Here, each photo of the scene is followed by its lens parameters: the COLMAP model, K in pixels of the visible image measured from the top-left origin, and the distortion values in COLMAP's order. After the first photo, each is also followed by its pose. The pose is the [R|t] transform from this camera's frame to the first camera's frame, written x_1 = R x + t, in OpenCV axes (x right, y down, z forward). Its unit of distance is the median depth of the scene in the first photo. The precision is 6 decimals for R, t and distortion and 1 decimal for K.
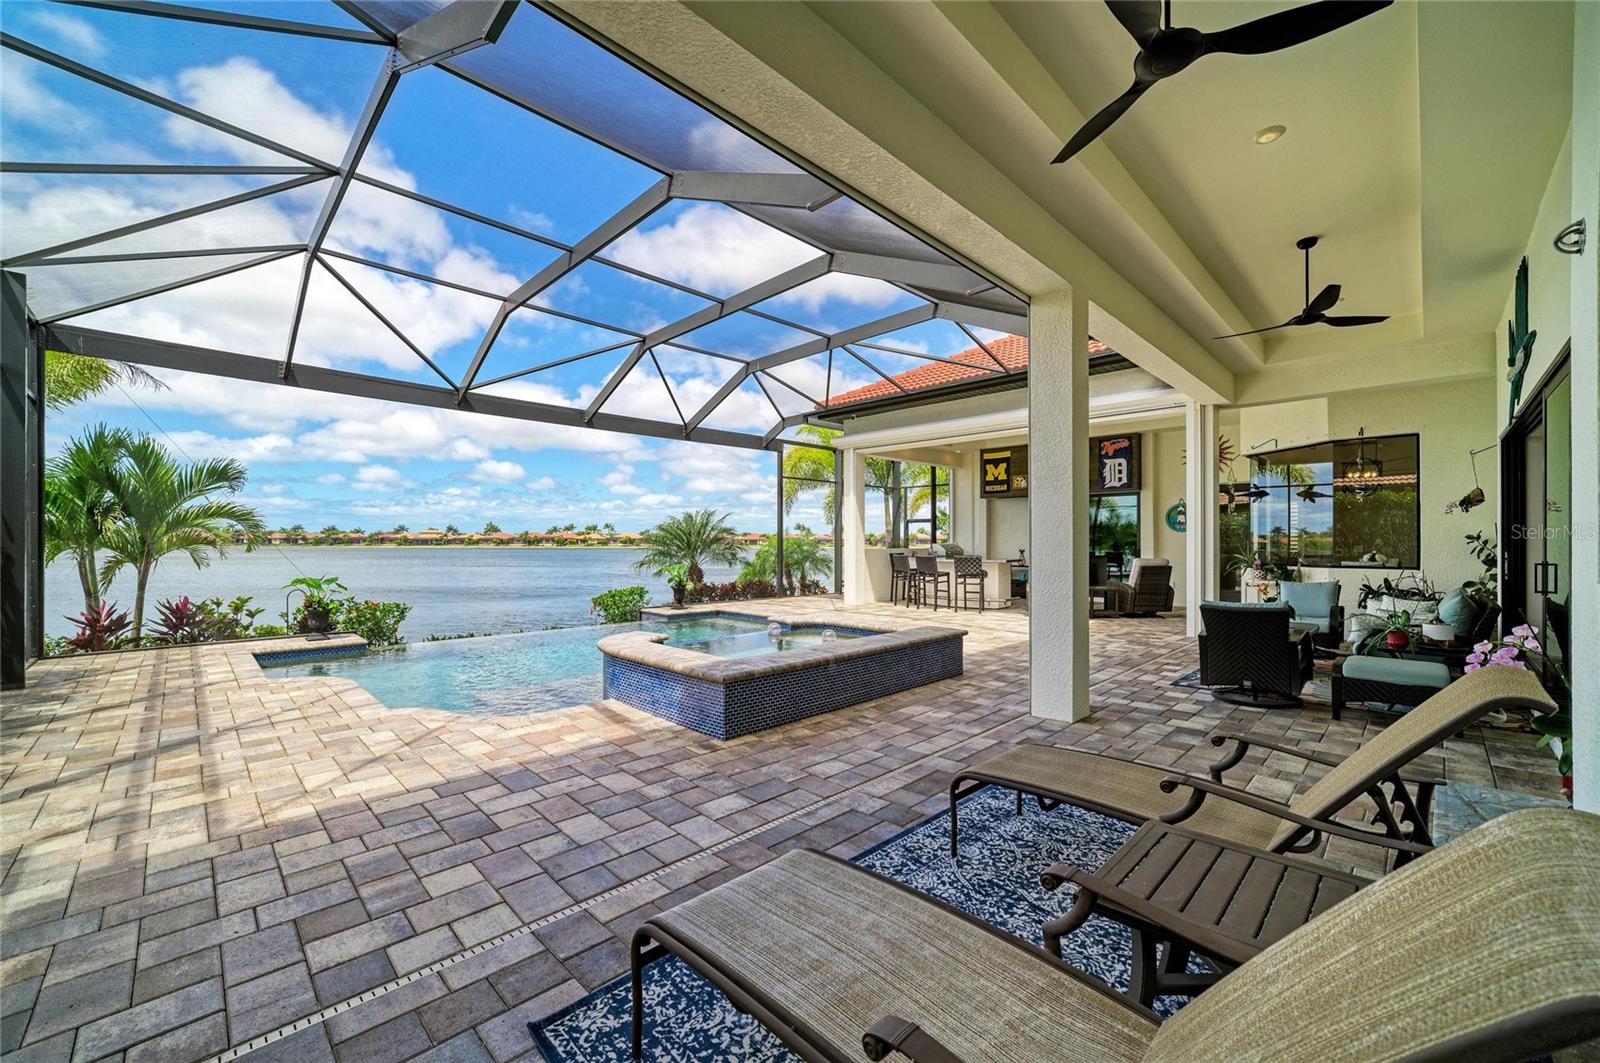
lens RADIAL K [[565.9, 0, 800.0], [0, 565.9, 531.5], [0, 0, 1]] dist [-0.015179, 0.006228]
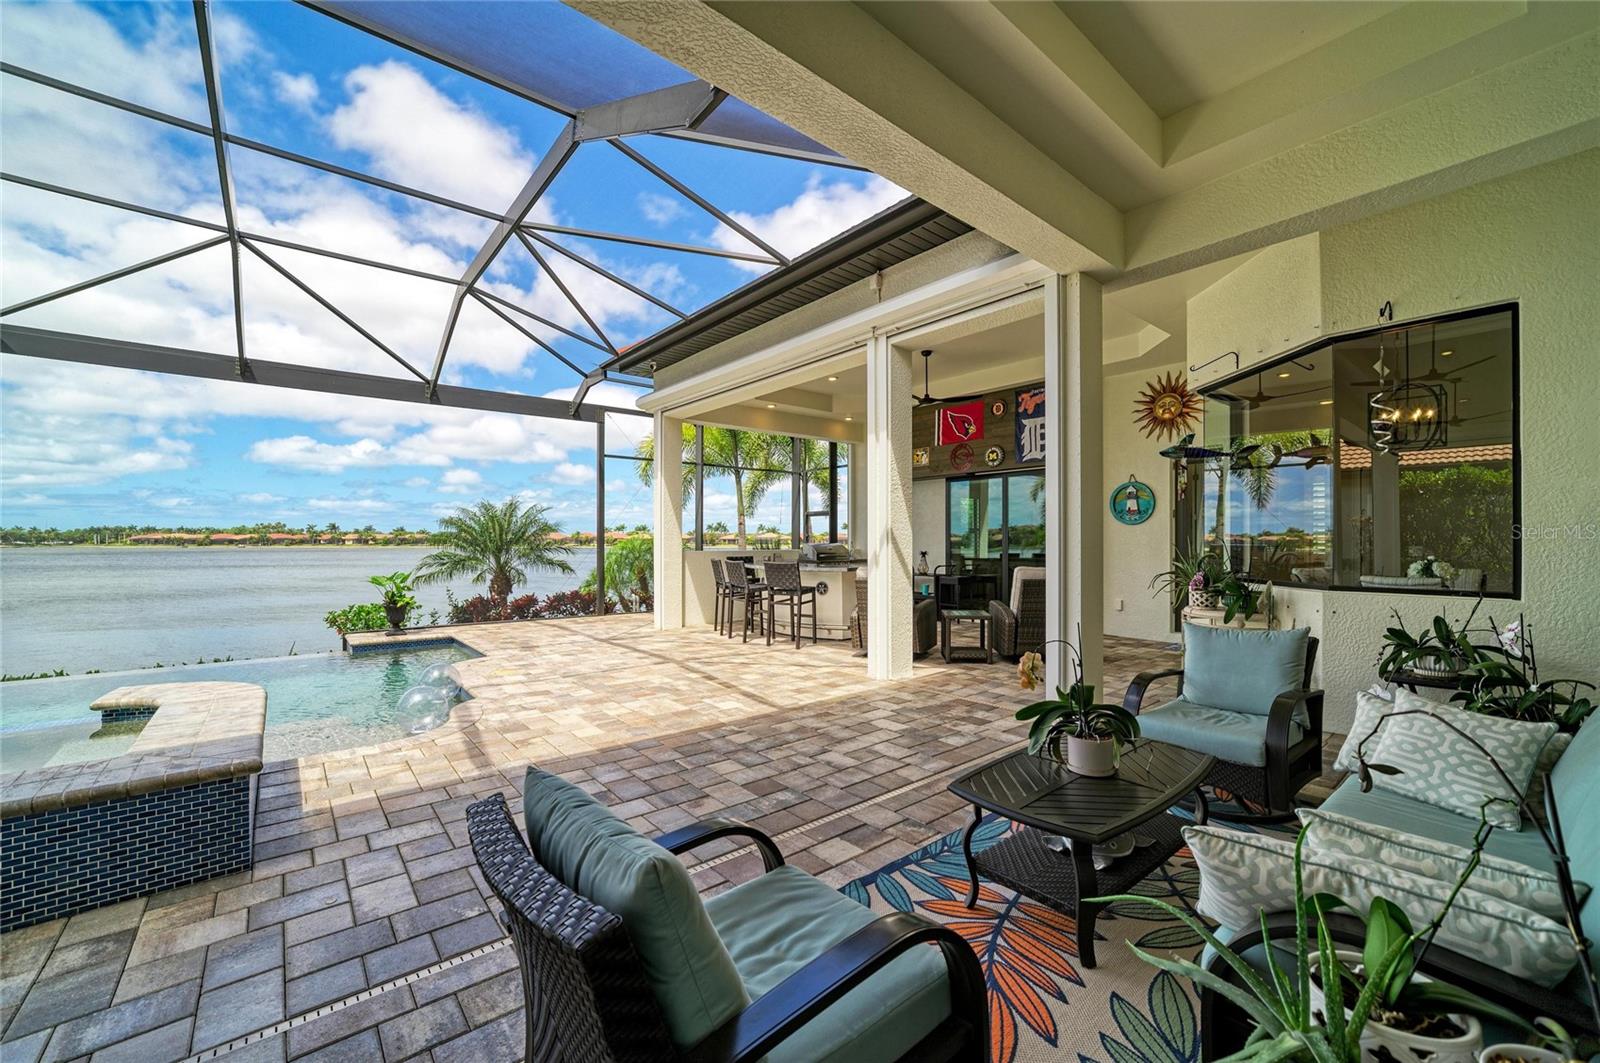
lens RADIAL K [[570.3, 0, 798.7], [0, 570.3, 536.6], [0, 0, 1]] dist [-0.024979, 0.006557]
pose [[0.996198, -0.002851, -0.087072, 0.329378], [0.003758, 0.999940, 0.010259, 0.005215], [0.087037, -0.010547, 0.996149, 0.291367]]
